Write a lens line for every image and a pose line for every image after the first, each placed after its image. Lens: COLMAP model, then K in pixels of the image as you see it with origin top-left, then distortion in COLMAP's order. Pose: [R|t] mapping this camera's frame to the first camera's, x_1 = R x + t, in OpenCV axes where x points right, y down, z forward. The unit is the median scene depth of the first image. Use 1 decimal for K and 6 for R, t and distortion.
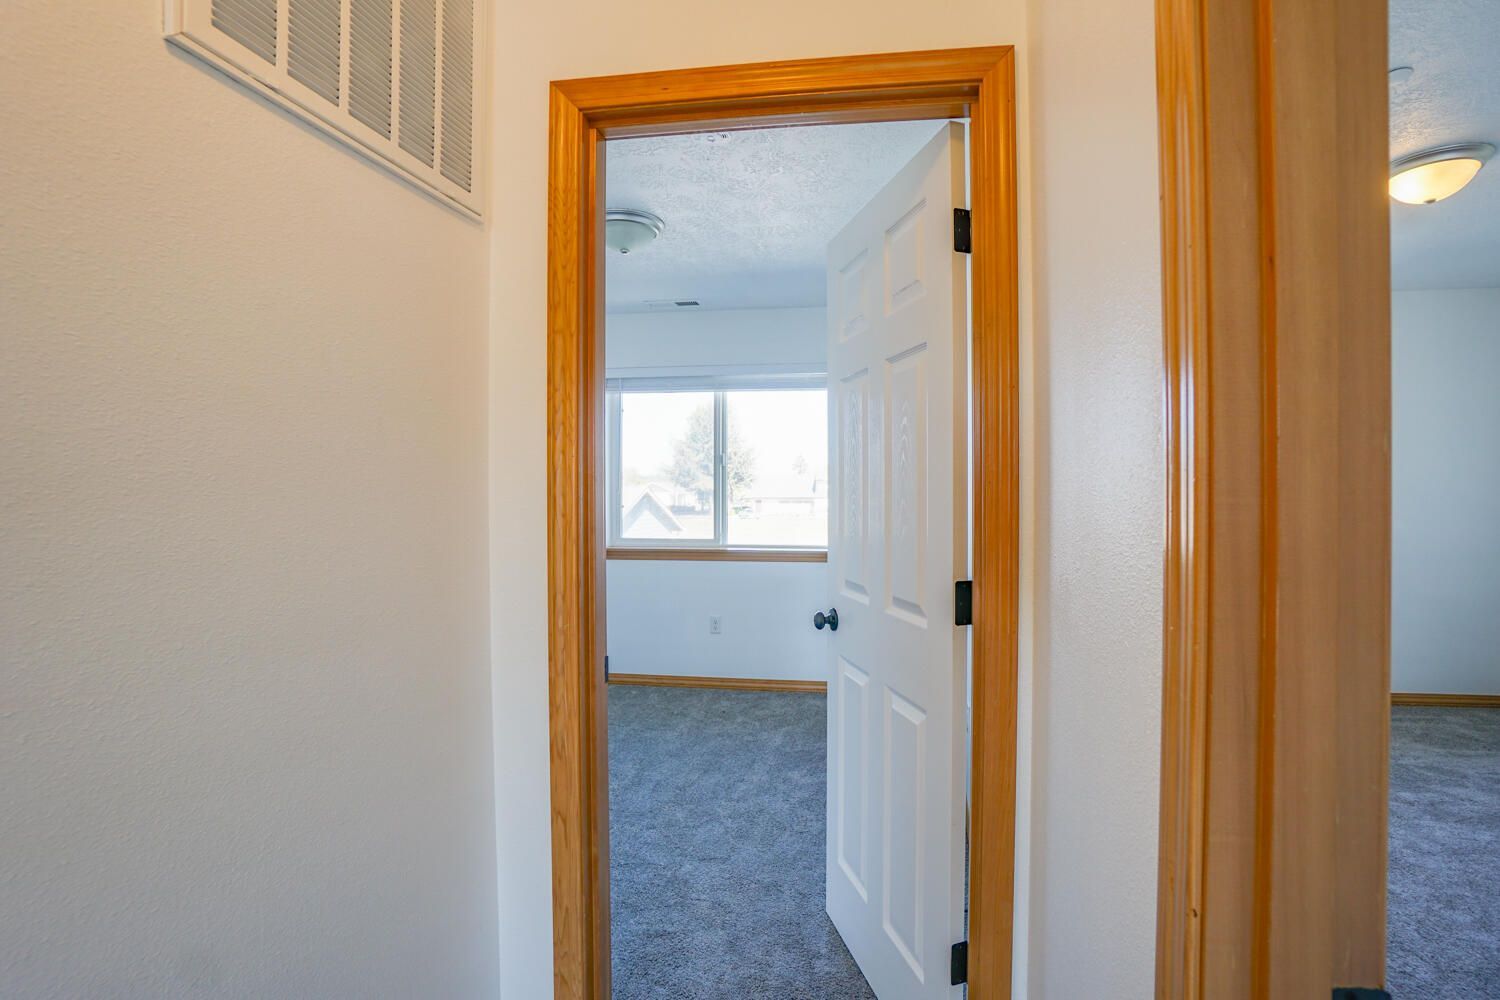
lens RADIAL K [[687.4, 0, 752.6], [0, 687.4, 487.0], [0, 0, 1]] dist [-0.066412, 0.026136]
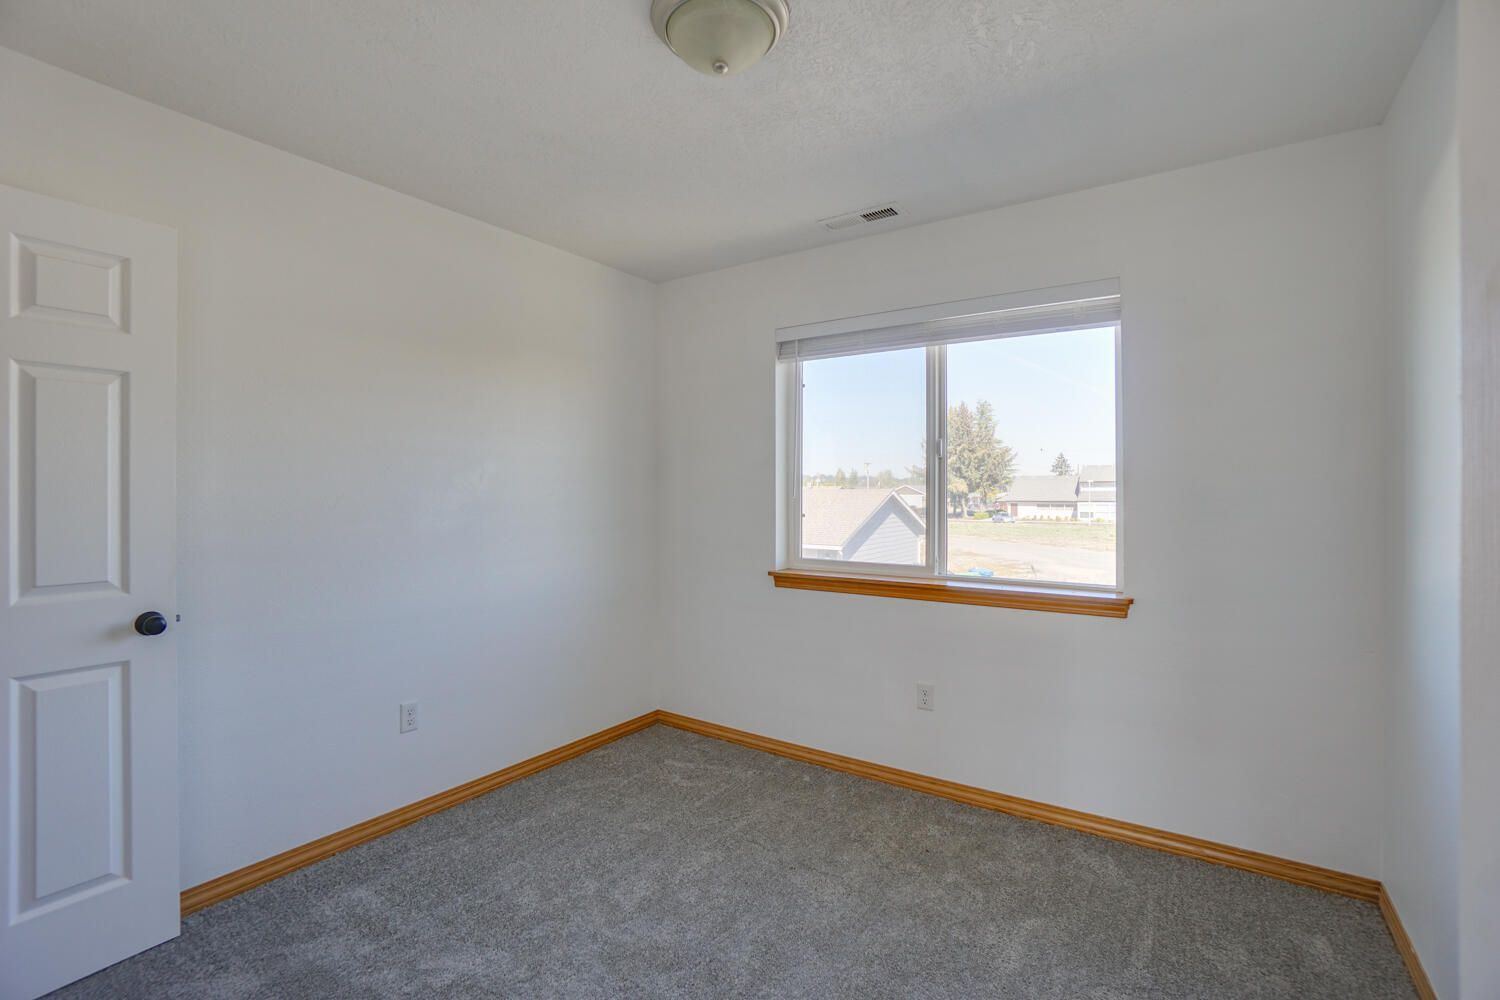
lens RADIAL K [[676.4, 0, 744.8], [0, 676.4, 491.9], [0, 0, 1]] dist [-0.067204, 0.024865]
pose [[0.930937, 0.003452, -0.365162, 0.019791], [-0.002066, 0.999989, 0.004186, 0.000168], [0.365173, -0.003143, 0.930934, 0.336599]]
